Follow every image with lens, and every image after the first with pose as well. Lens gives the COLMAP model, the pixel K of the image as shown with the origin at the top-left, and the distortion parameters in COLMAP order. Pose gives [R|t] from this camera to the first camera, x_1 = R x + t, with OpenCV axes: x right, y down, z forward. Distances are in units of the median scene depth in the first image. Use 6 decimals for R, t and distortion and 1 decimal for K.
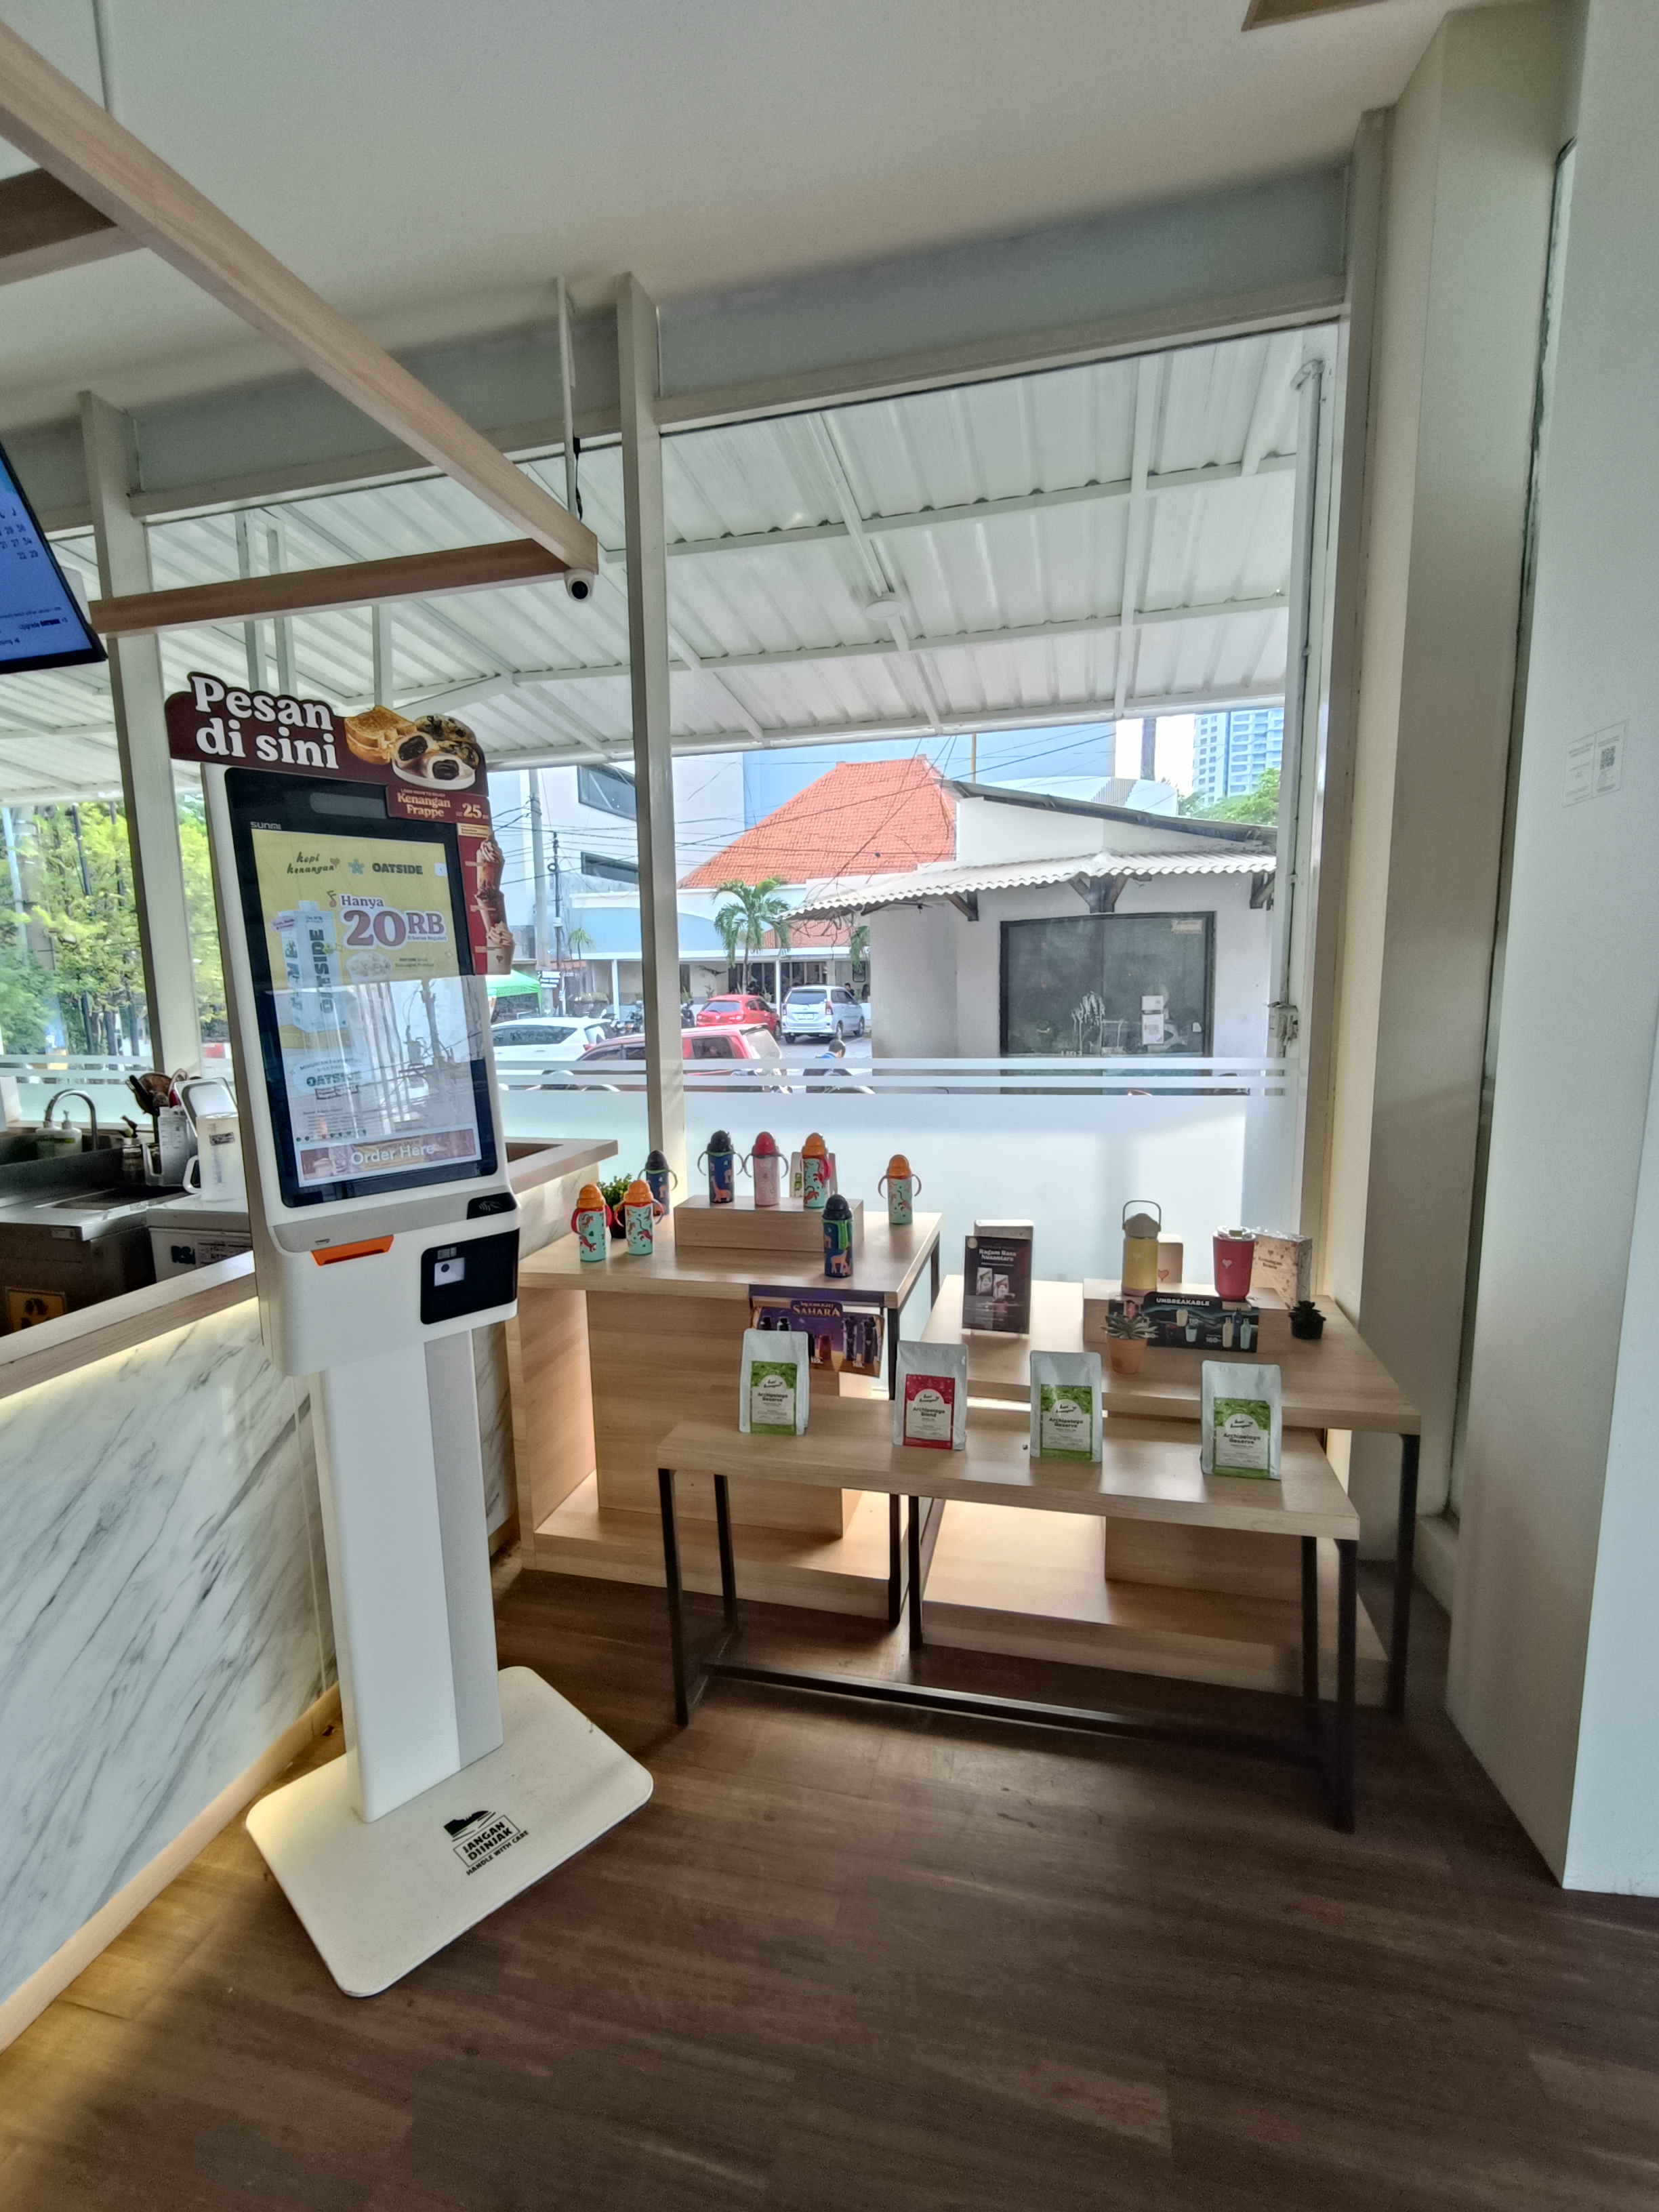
lens RADIAL K [[1026.4, 0, 787.8], [0, 1026.4, 1119.6], [0, 0, 1]] dist [0.001145, 0.000005]
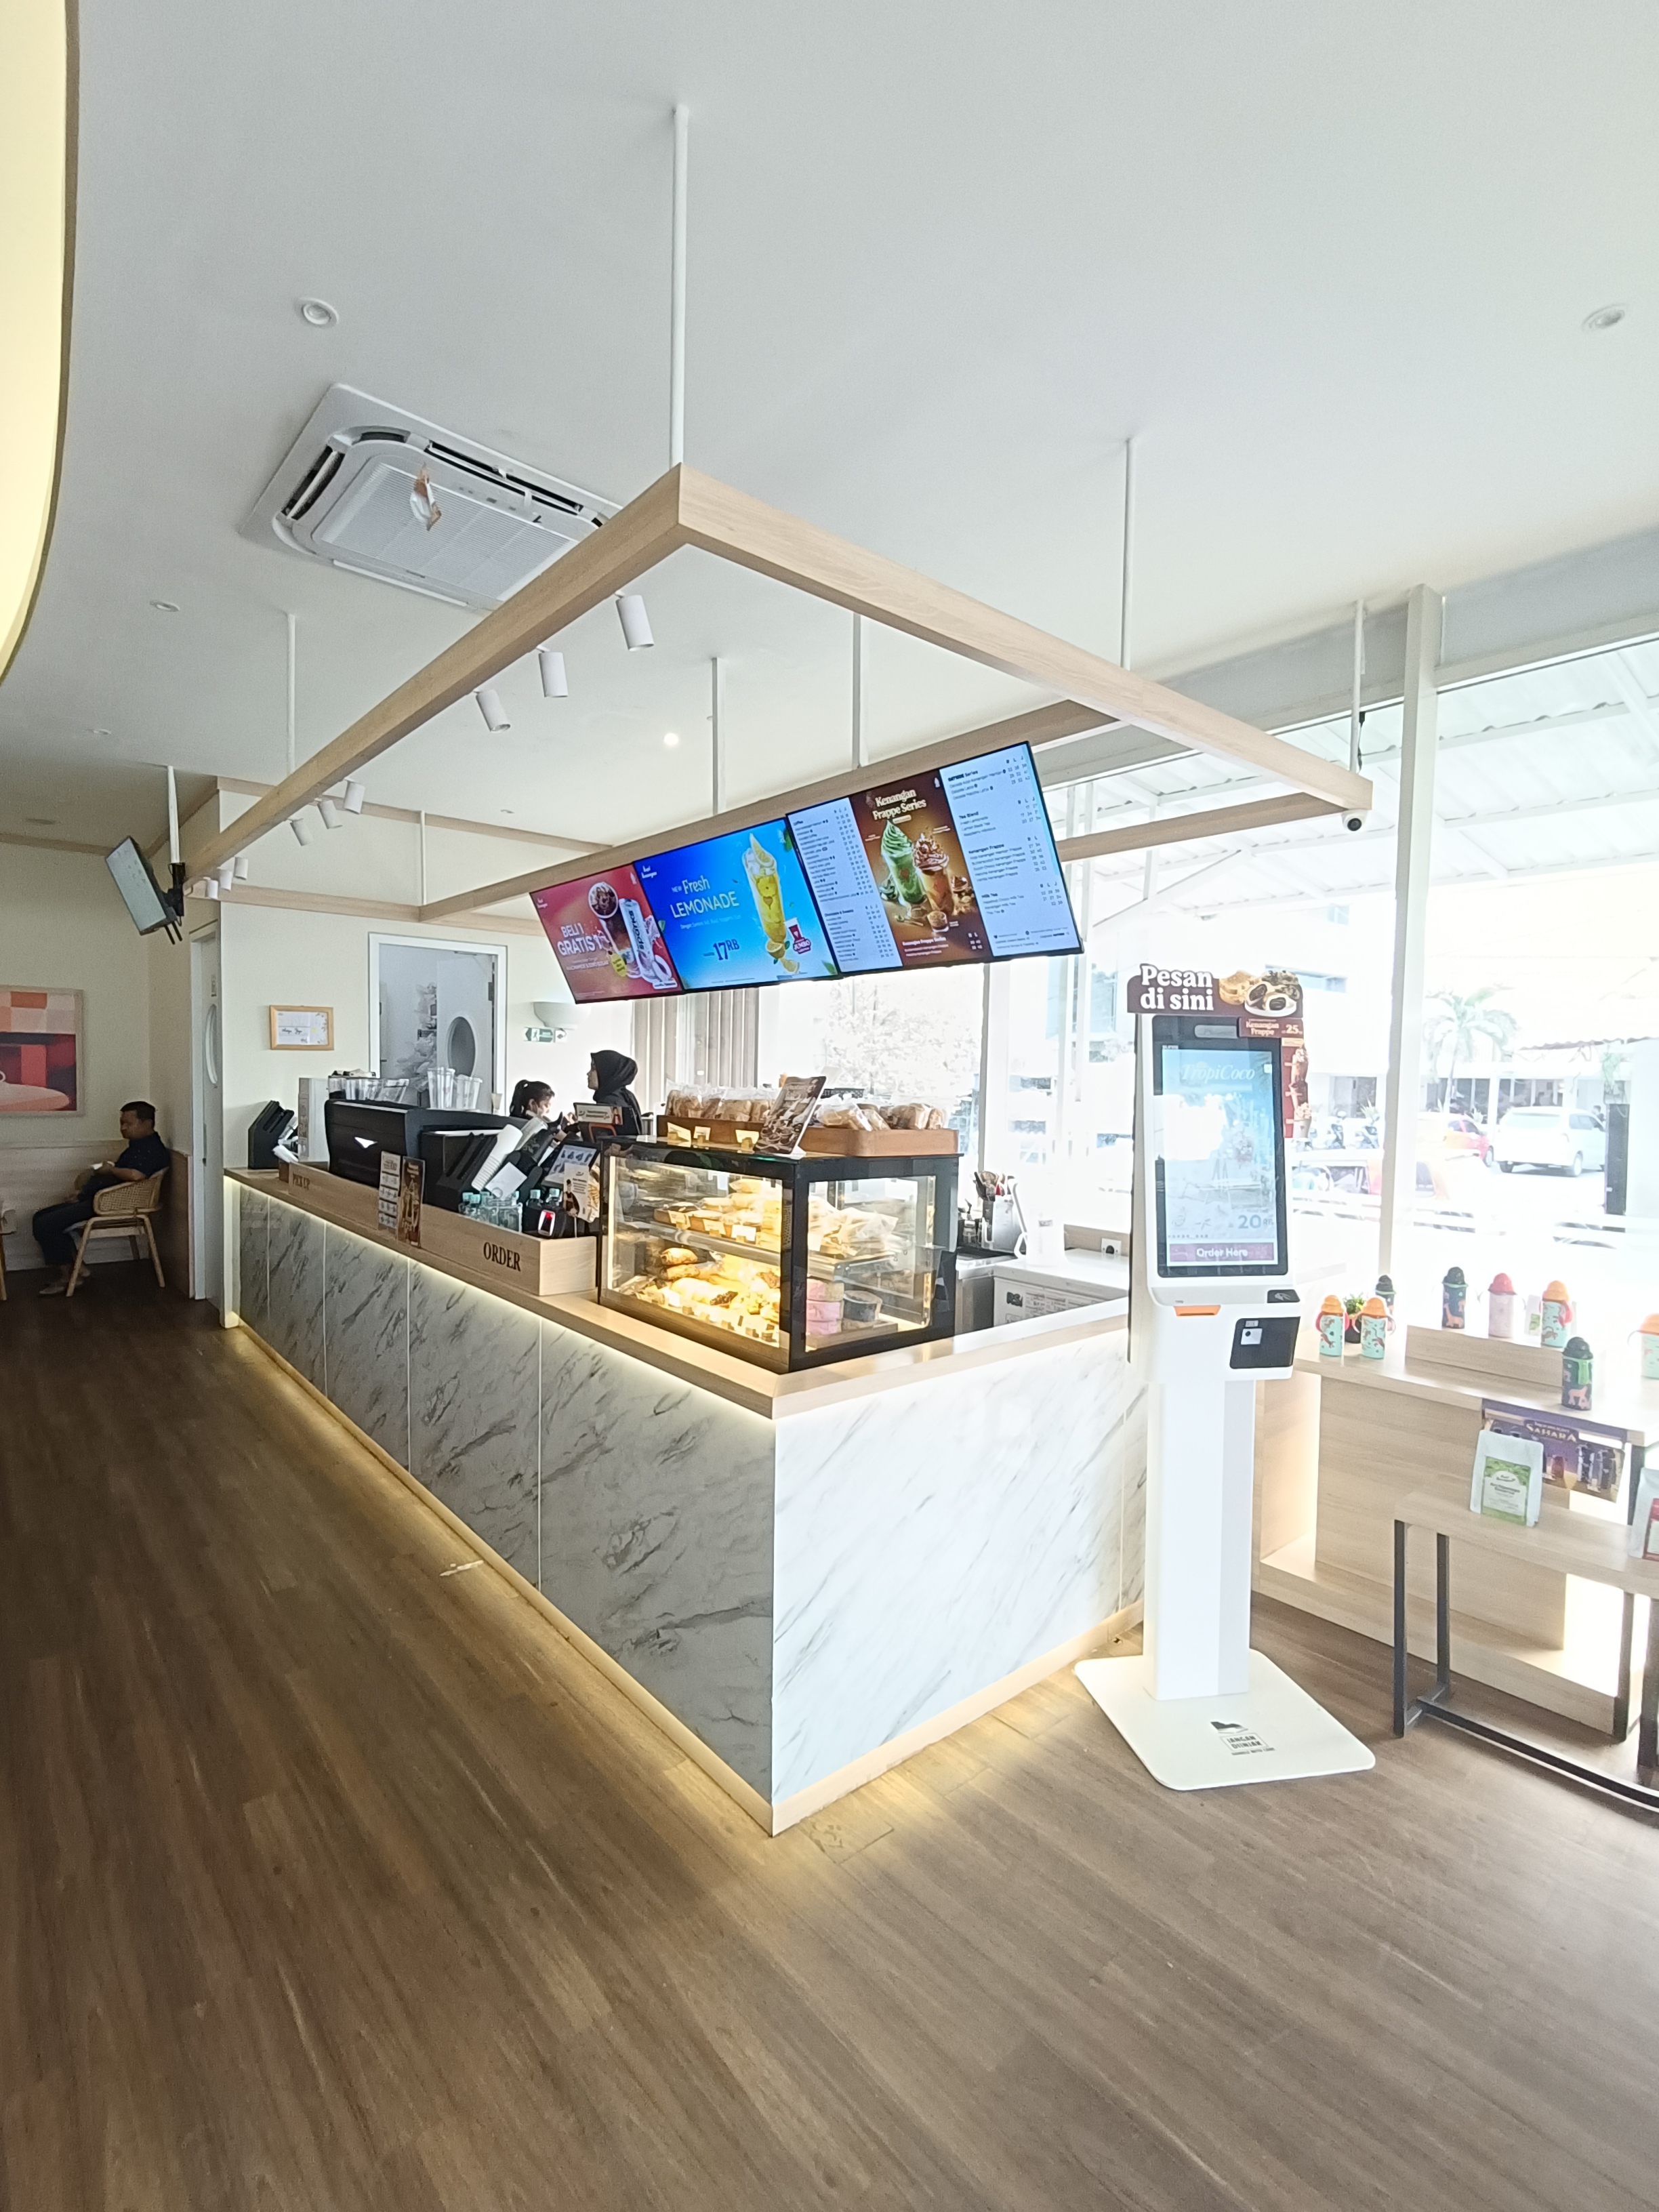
lens RADIAL K [[1027.7, 0, 789.1], [0, 1027.7, 1120.8], [0, 0, 1]] dist [0.001458, 0.000224]
pose [[0.821250, 0.060154, -0.567388, -0.045923], [-0.112417, 0.991993, -0.057545, -0.000574], [0.559384, 0.111043, 0.821437, -0.540371]]
